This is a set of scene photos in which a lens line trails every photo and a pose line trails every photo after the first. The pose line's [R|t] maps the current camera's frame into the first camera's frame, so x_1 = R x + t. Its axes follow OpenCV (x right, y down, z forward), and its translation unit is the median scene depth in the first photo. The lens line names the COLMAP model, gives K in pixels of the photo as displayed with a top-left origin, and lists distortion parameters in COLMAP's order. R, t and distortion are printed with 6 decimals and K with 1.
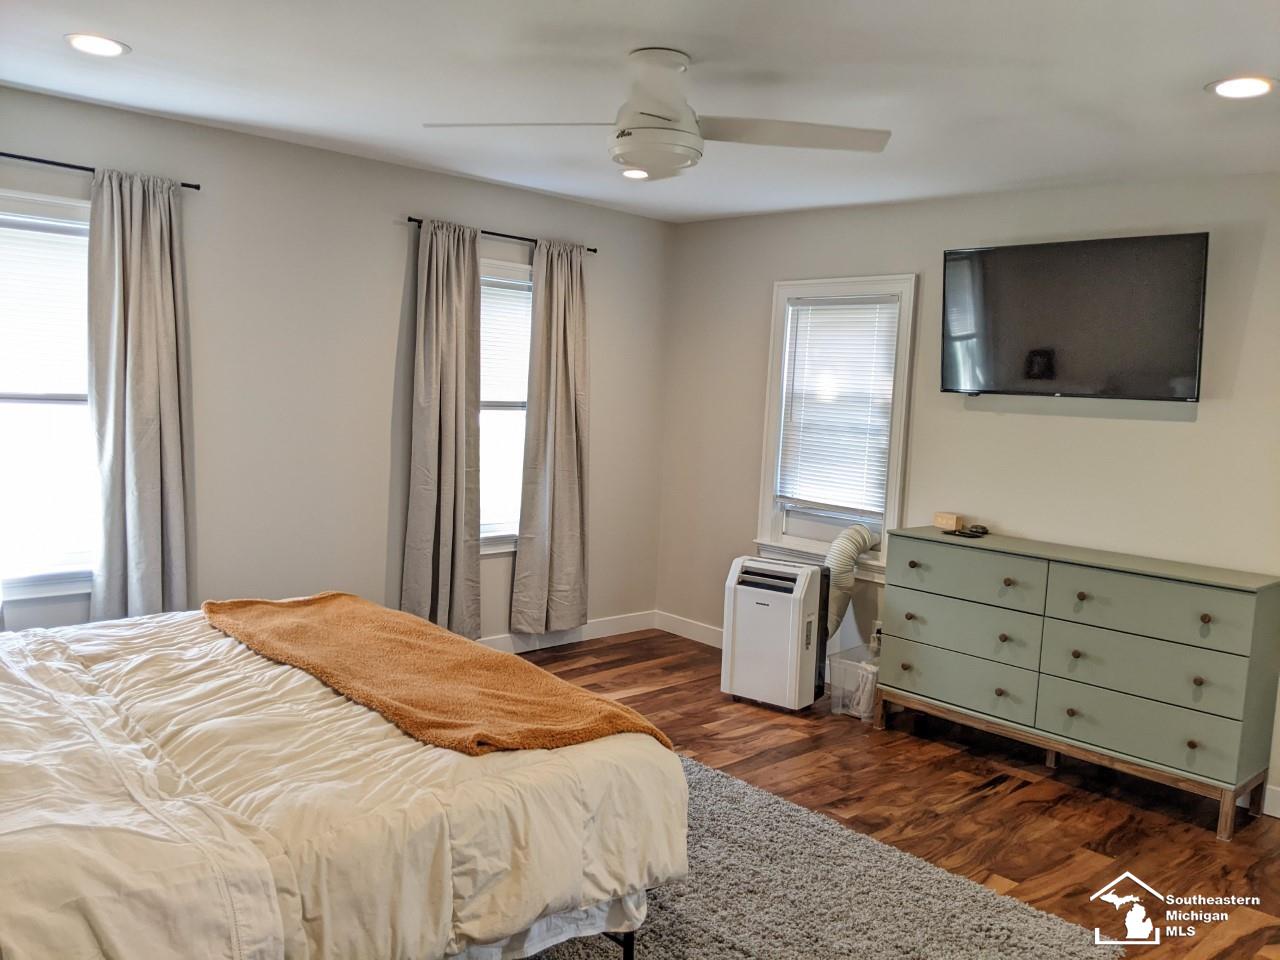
lens RADIAL K [[1015.8, 0, 639.2], [0, 1015.8, 485.0], [0, 0, 1]] dist [-0.053892, -0.004785]
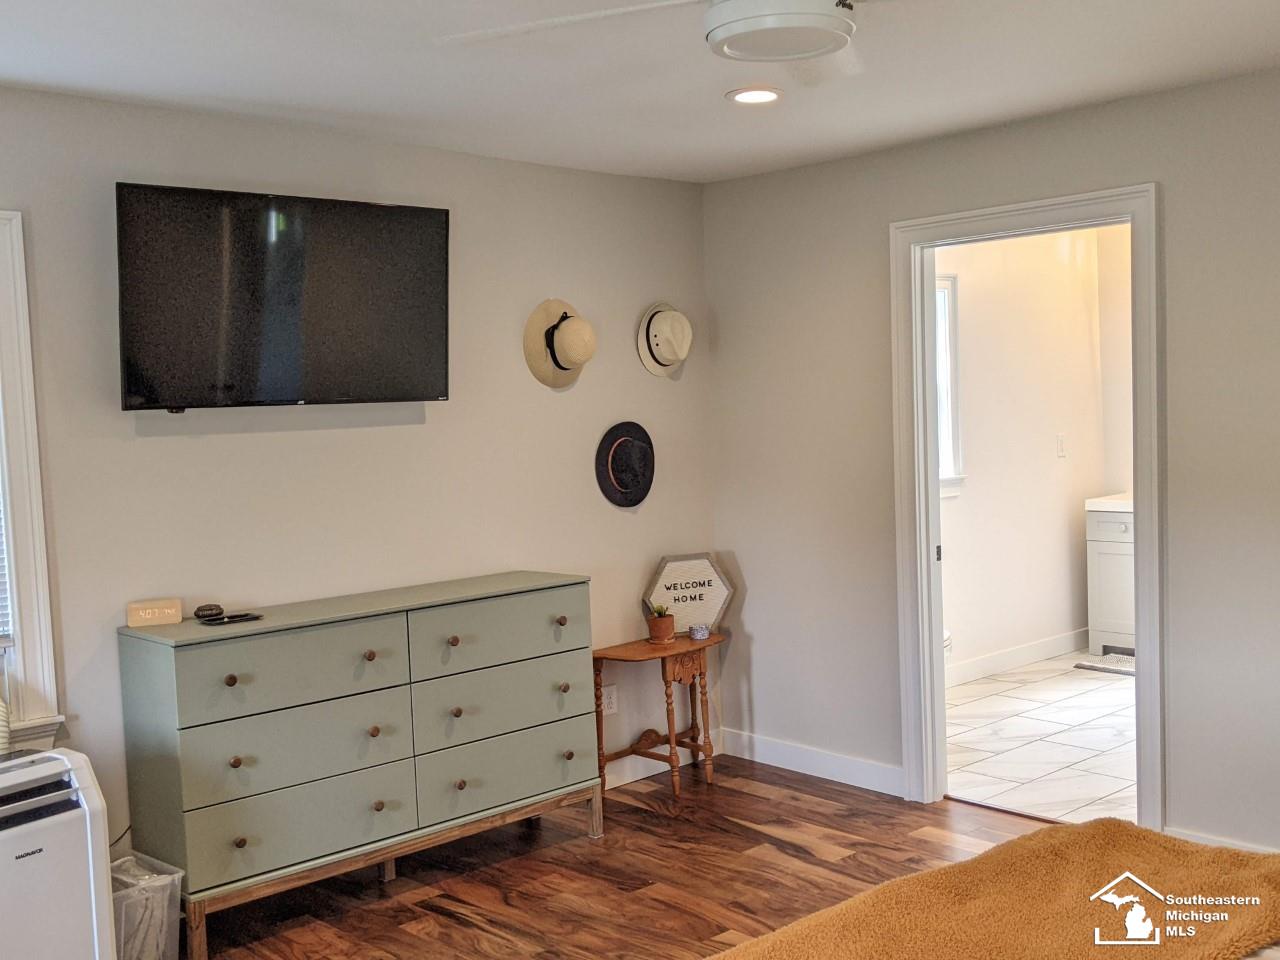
lens RADIAL K [[1335.0, 0, 639.0], [0, 1335.0, 476.4], [0, 0, 1]] dist [-0.002841, 0.000000]
pose [[-0.006581, -0.102669, 0.994694, -0.620547], [0.135738, 0.985417, 0.102610, -0.111379], [-0.990723, 0.135693, 0.007451, 0.810918]]
